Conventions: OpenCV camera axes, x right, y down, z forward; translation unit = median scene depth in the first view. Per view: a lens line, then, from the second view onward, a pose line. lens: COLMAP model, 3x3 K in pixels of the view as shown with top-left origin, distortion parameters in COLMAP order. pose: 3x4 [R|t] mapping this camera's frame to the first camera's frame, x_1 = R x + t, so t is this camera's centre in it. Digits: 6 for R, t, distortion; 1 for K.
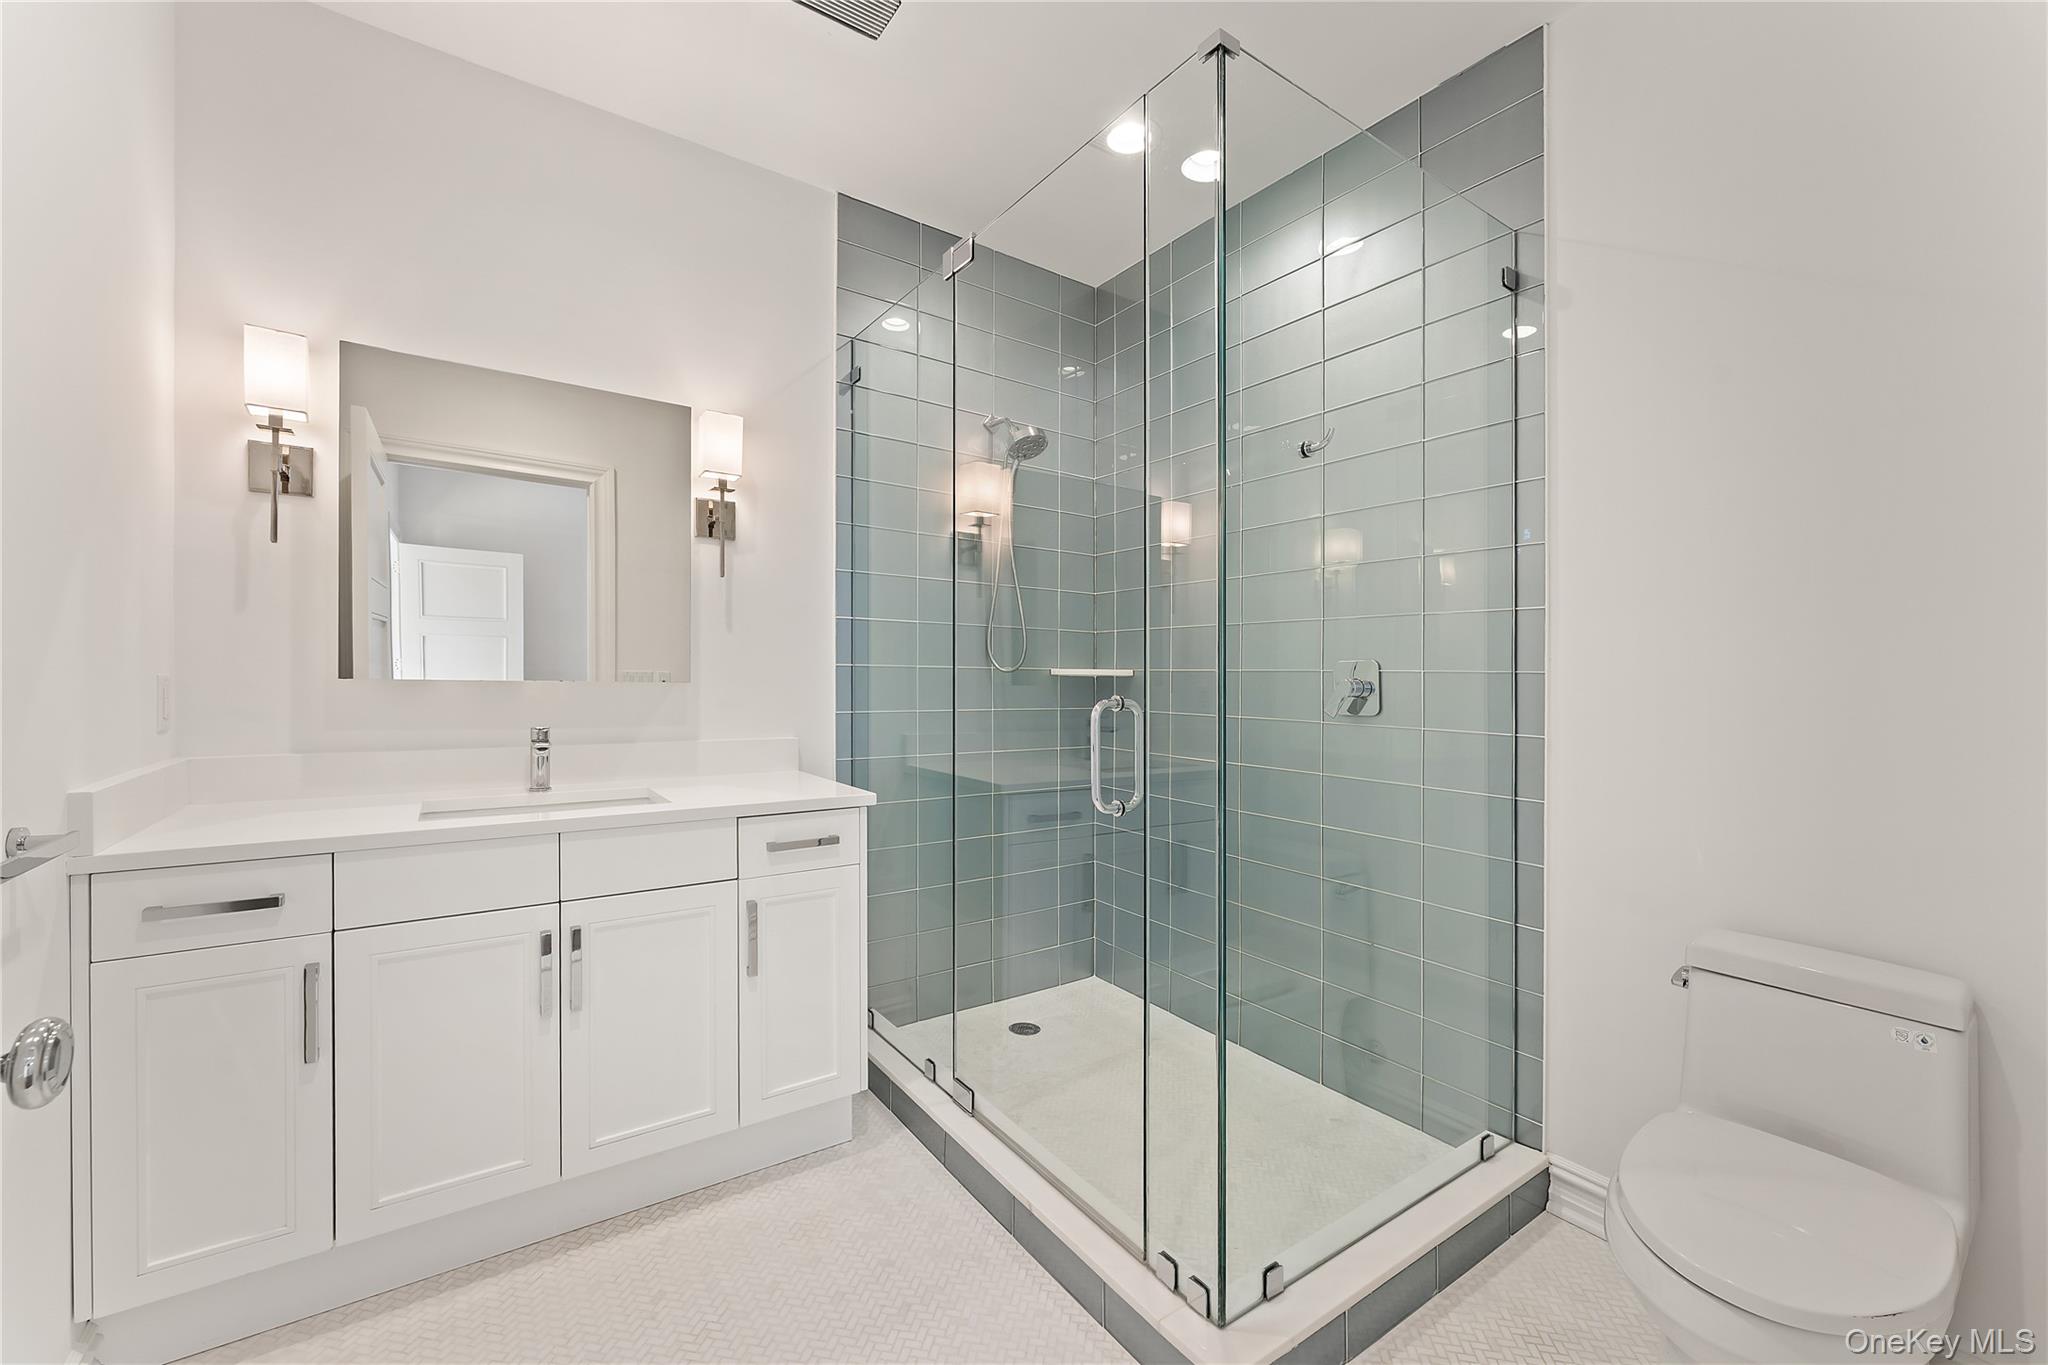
lens RADIAL K [[836.4, 0, 1023.0], [0, 836.4, 687.1], [0, 0, 1]] dist [-0.000897, 0.000433]
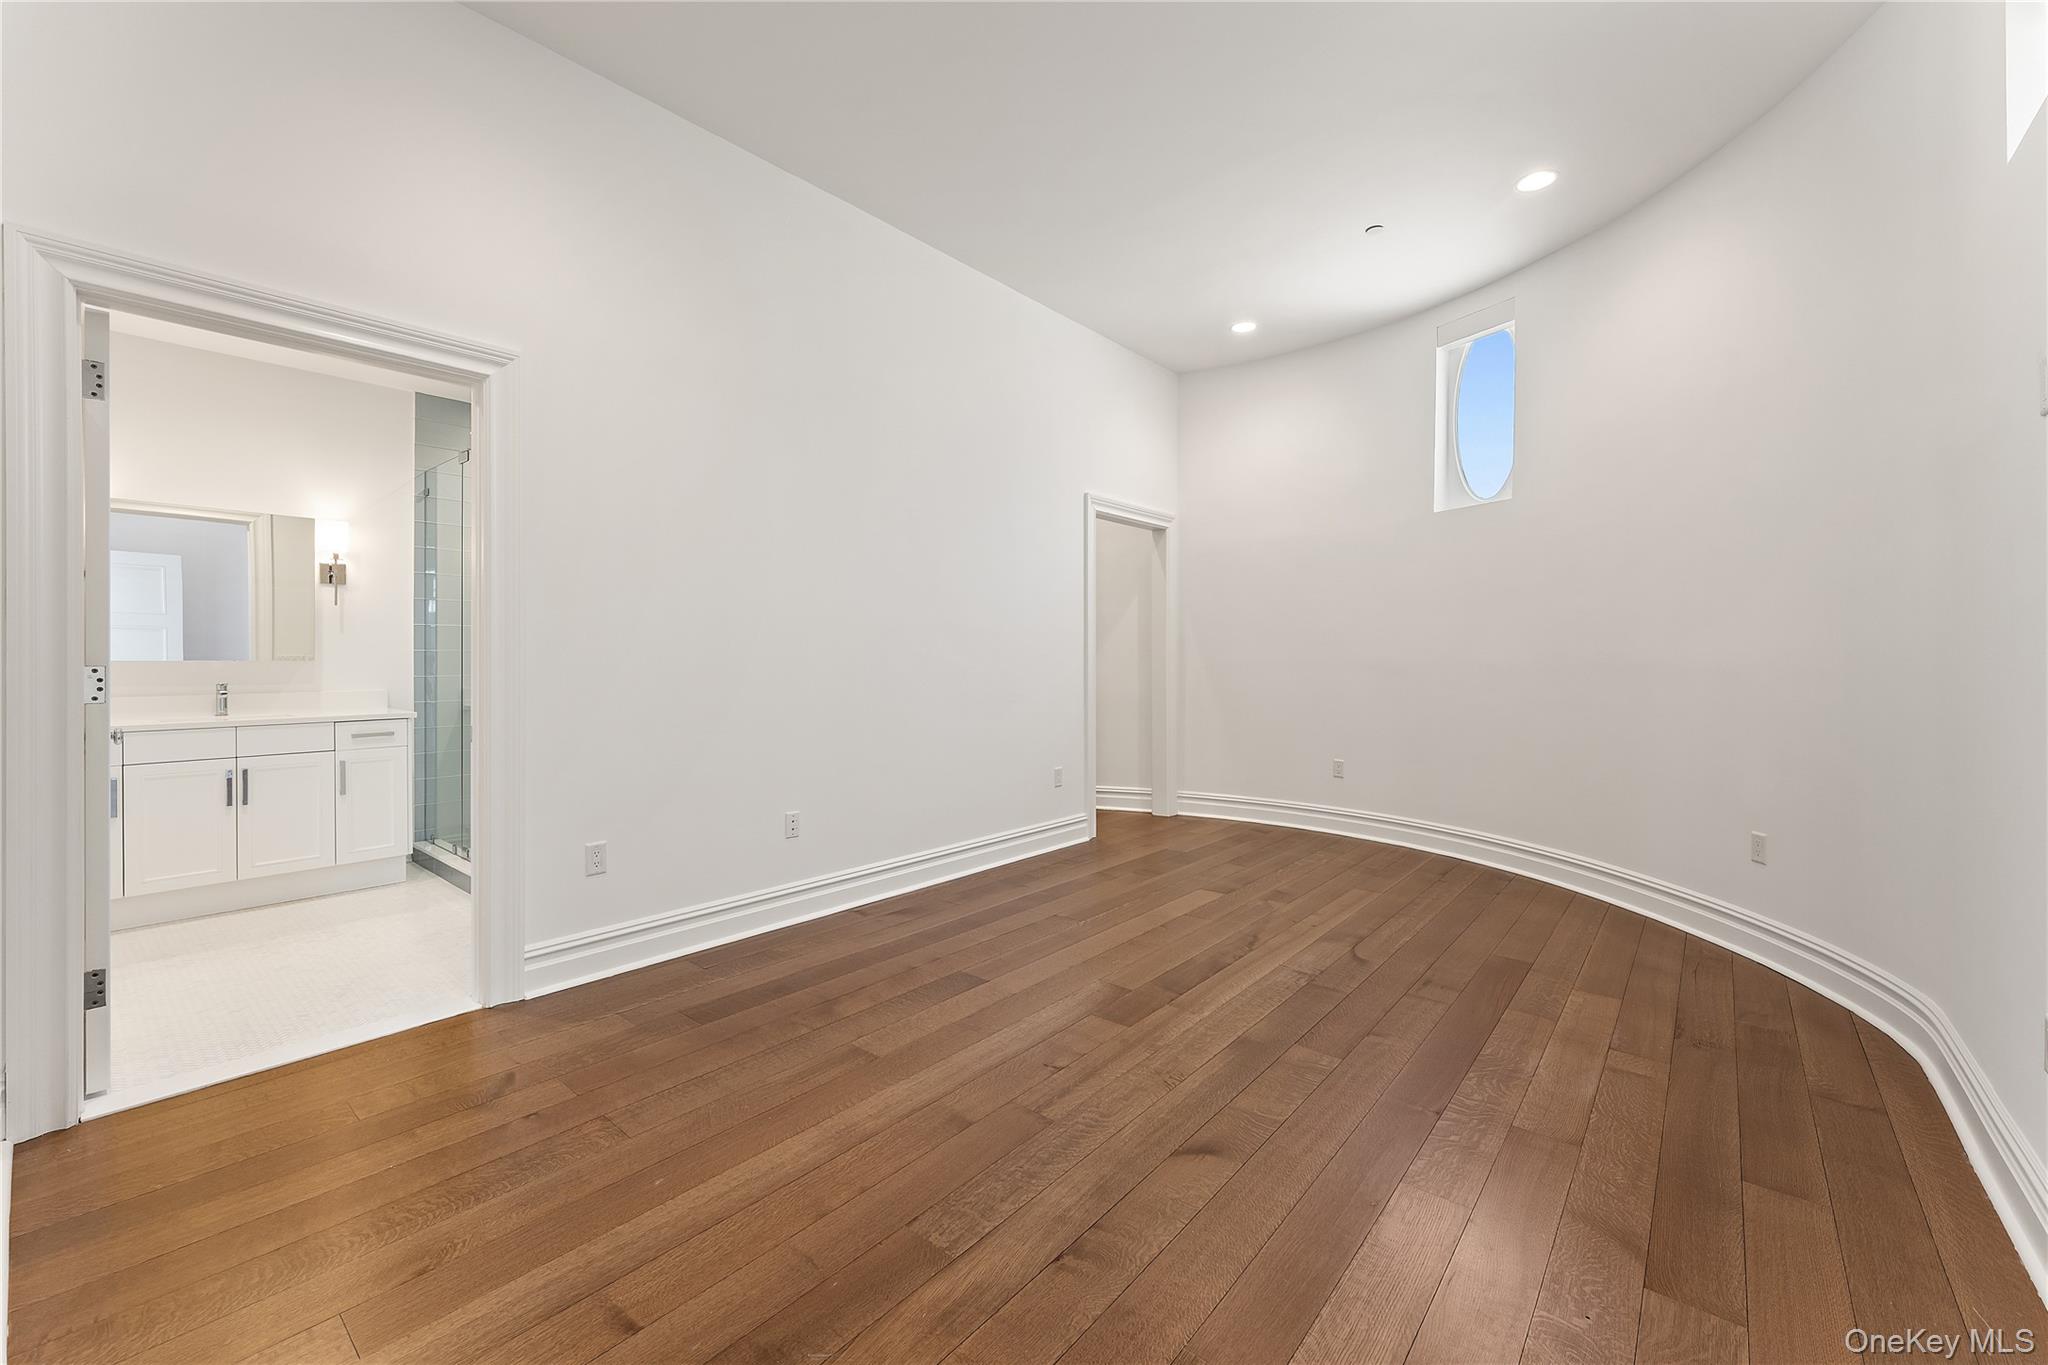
lens RADIAL K [[836.4, 0, 1026.0], [0, 836.4, 662.1], [0, 0, 1]] dist [-0.000897, 0.000433]
pose [[0.962683, -0.004099, 0.270600, 0.645071], [0.005037, 0.999983, -0.002770, 0.011125], [-0.270585, 0.004030, 0.962688, -1.271219]]
